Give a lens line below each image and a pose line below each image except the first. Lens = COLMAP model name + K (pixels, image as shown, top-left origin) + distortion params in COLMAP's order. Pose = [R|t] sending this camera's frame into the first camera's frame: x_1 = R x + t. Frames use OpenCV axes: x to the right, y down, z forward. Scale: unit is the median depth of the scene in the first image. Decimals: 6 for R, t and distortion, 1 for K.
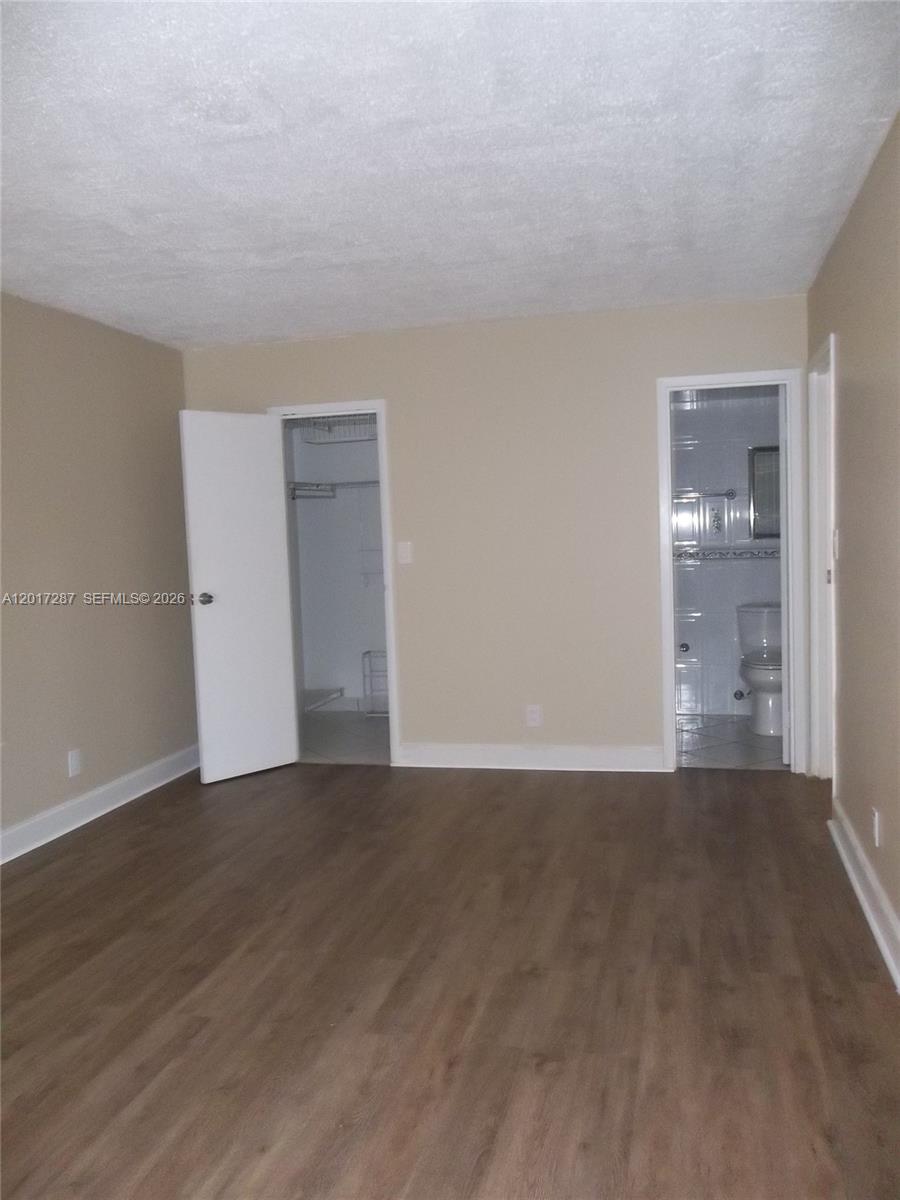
lens RADIAL K [[989.7, 0, 450.5], [0, 989.7, 599.7], [0, 0, 1]] dist [-0.006291, 0.019363]
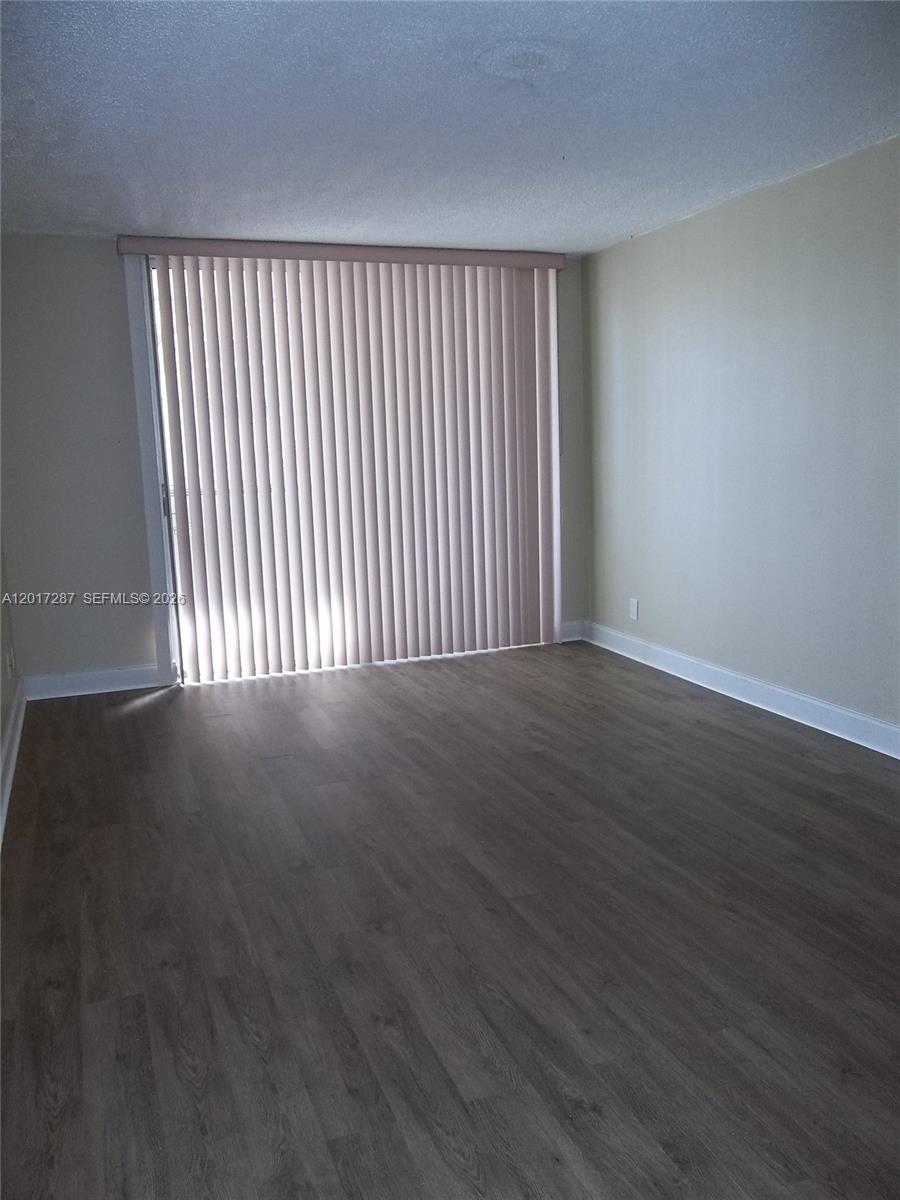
lens RADIAL K [[989.7, 0, 451.1], [0, 989.7, 600.1], [0, 0, 1]] dist [-0.006291, 0.019363]
pose [[-0.820043, 0.147419, -0.552990, 0.509578], [0.011852, 0.970422, 0.241124, -0.146733], [0.572180, 0.191178, -0.797535, 1.768793]]
